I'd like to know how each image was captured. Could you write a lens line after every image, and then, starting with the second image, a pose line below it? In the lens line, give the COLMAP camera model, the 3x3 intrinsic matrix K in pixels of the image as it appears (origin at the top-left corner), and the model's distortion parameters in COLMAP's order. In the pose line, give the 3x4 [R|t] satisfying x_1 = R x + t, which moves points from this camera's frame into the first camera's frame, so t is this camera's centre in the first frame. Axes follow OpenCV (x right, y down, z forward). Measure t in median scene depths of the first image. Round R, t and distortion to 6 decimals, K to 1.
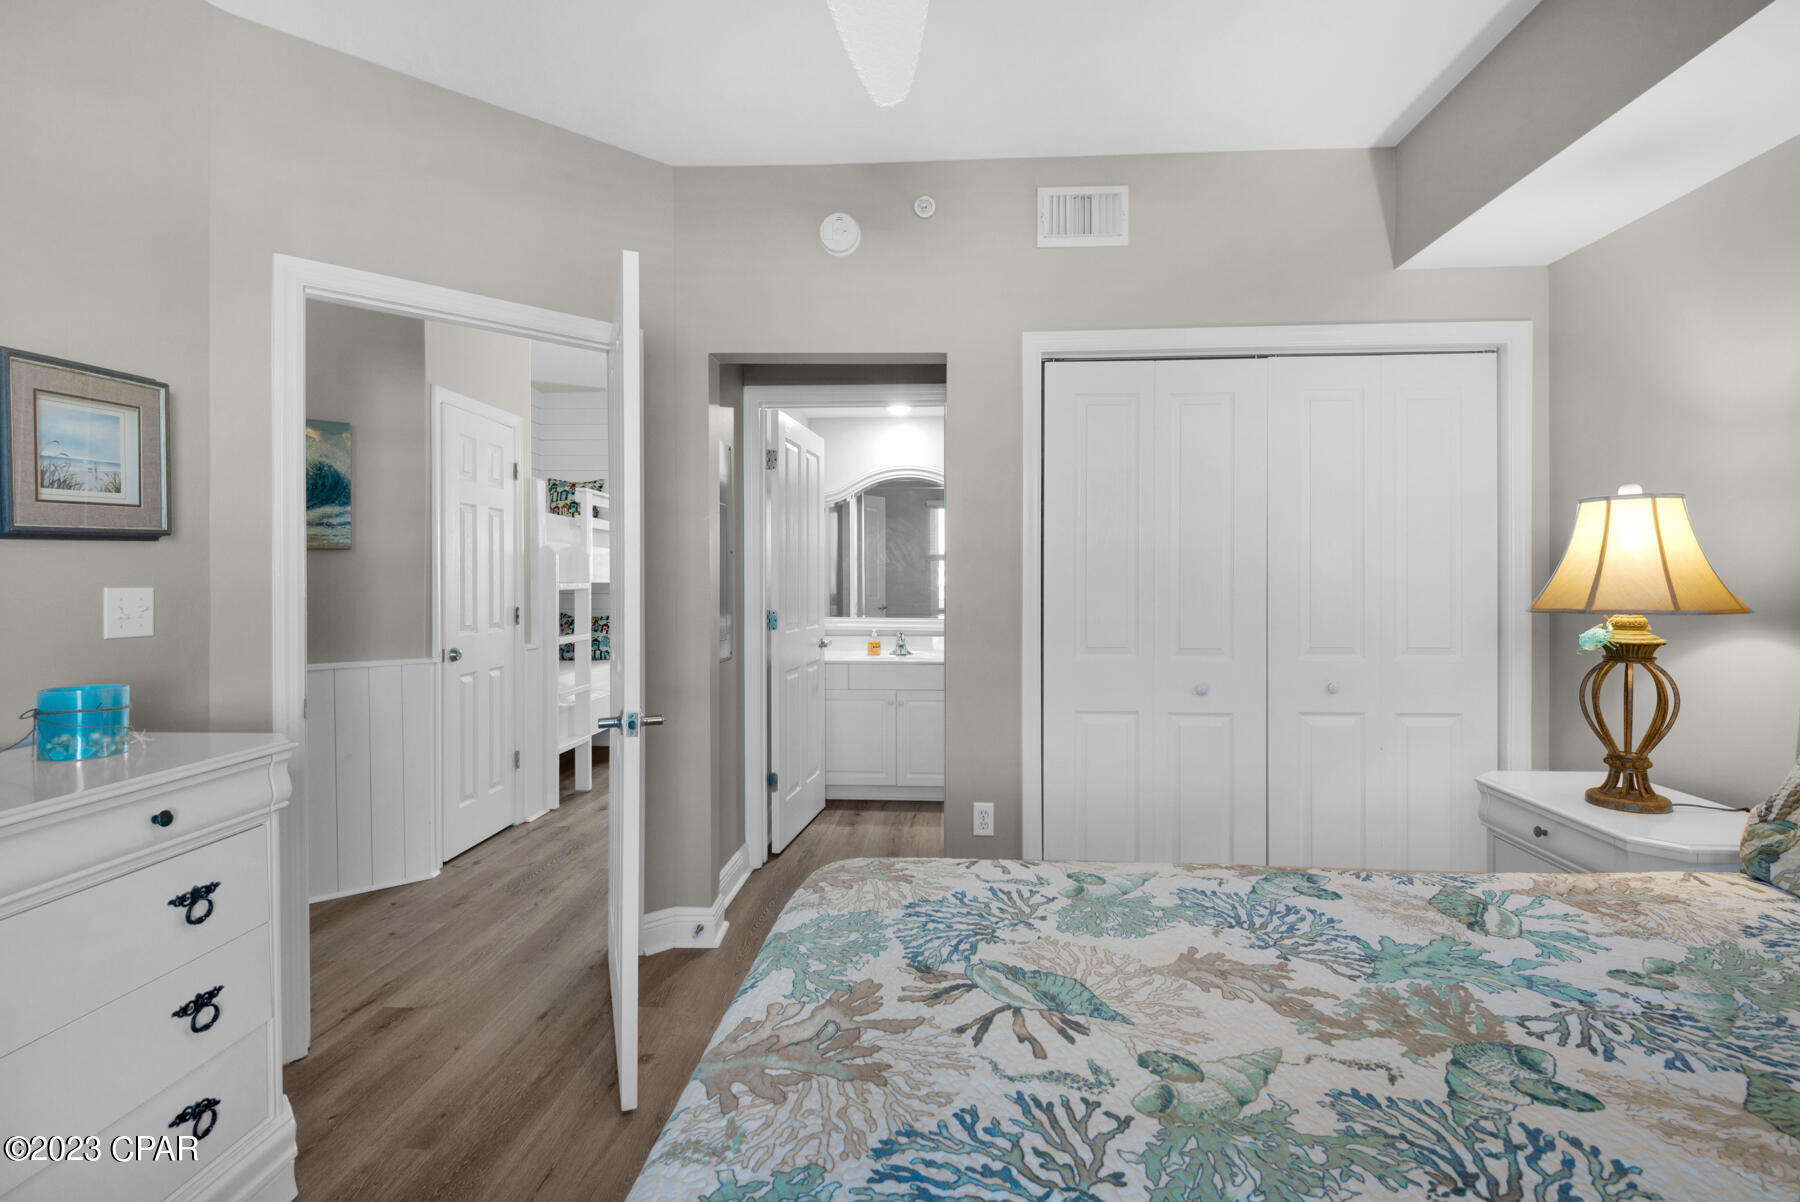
lens RADIAL K [[876.6, 0, 900.2], [0, 876.6, 588.8], [0, 0, 1]] dist [-0.000671, -0.001160]
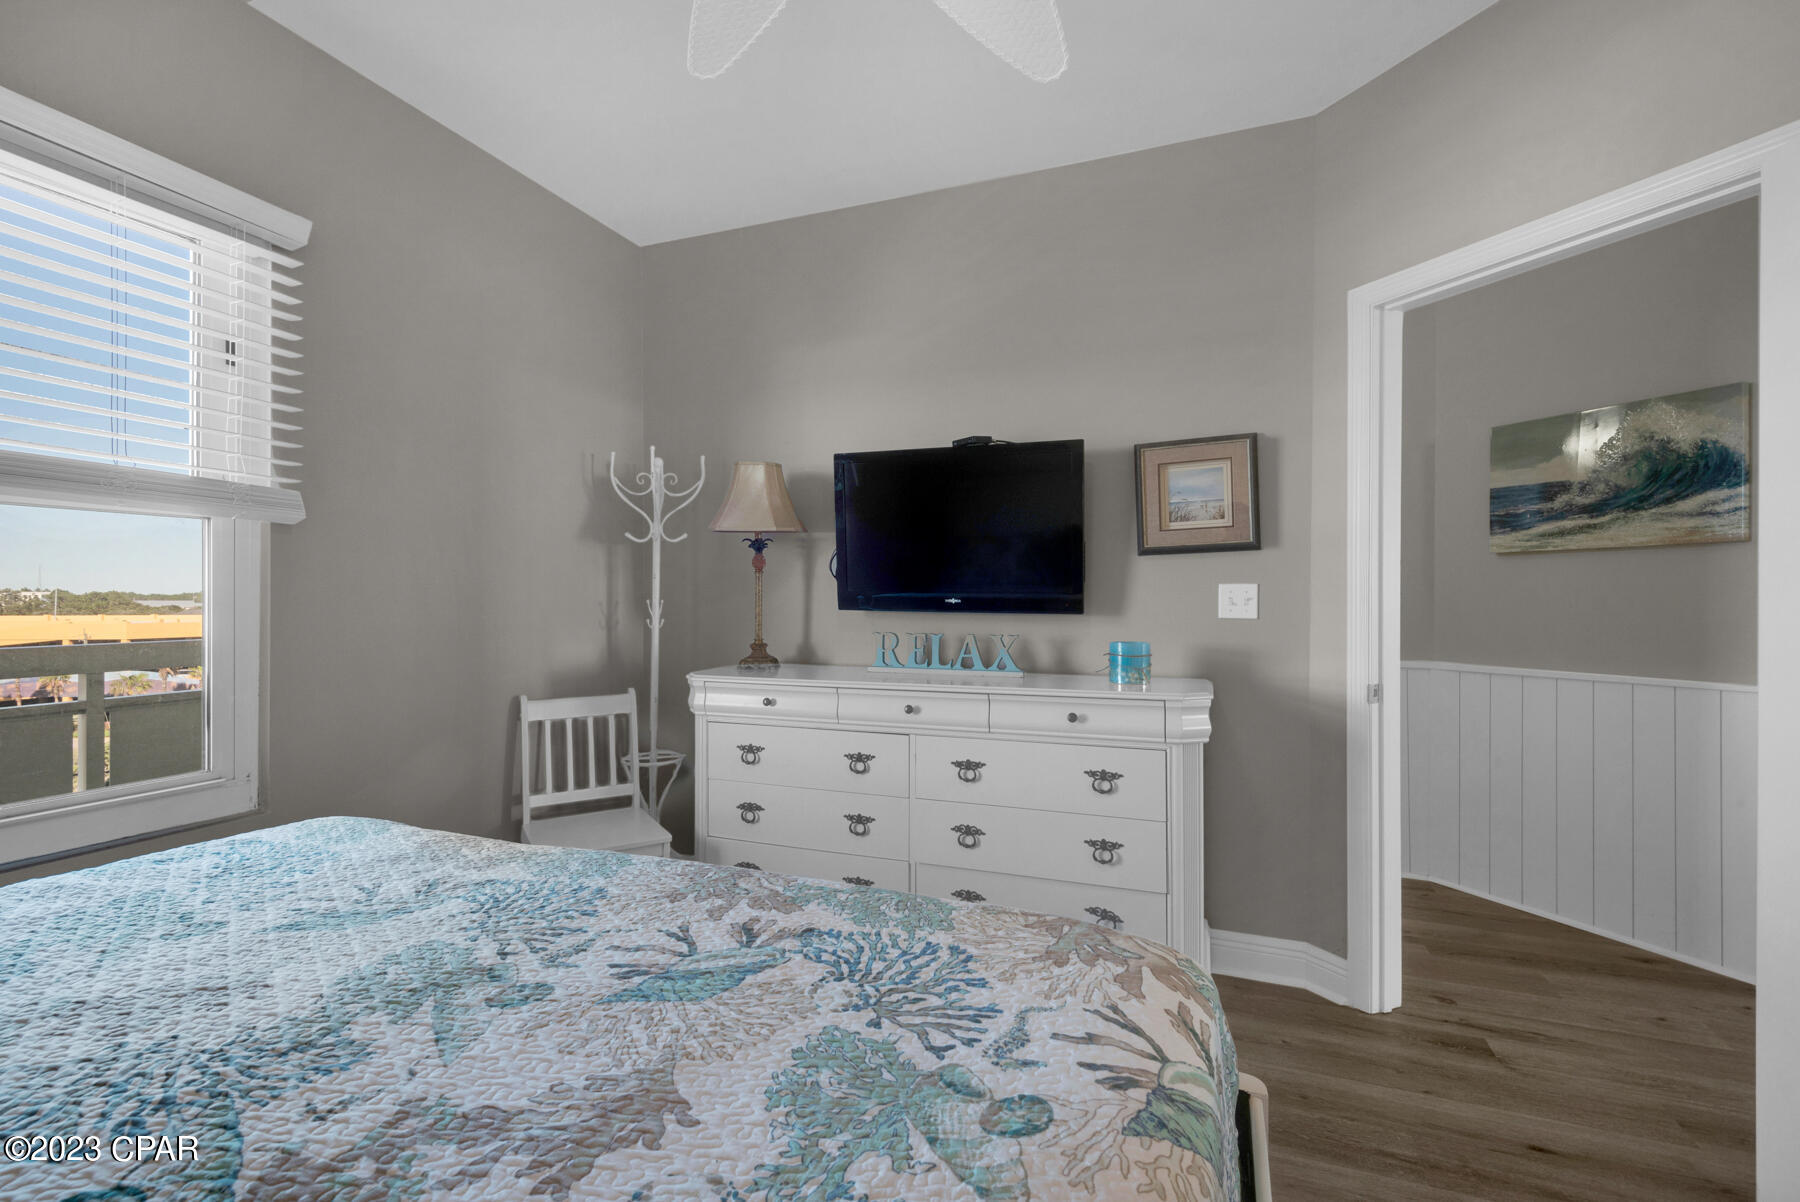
lens RADIAL K [[828.8, 0, 900.0], [0, 828.8, 601.0], [0, 0, 1]] dist [0.010876, -0.000042]
pose [[-0.328155, 0.002762, -0.944620, 0.720575], [-0.014546, 0.999862, 0.007977, 0.029655], [0.944512, 0.016358, -0.328069, 1.135817]]
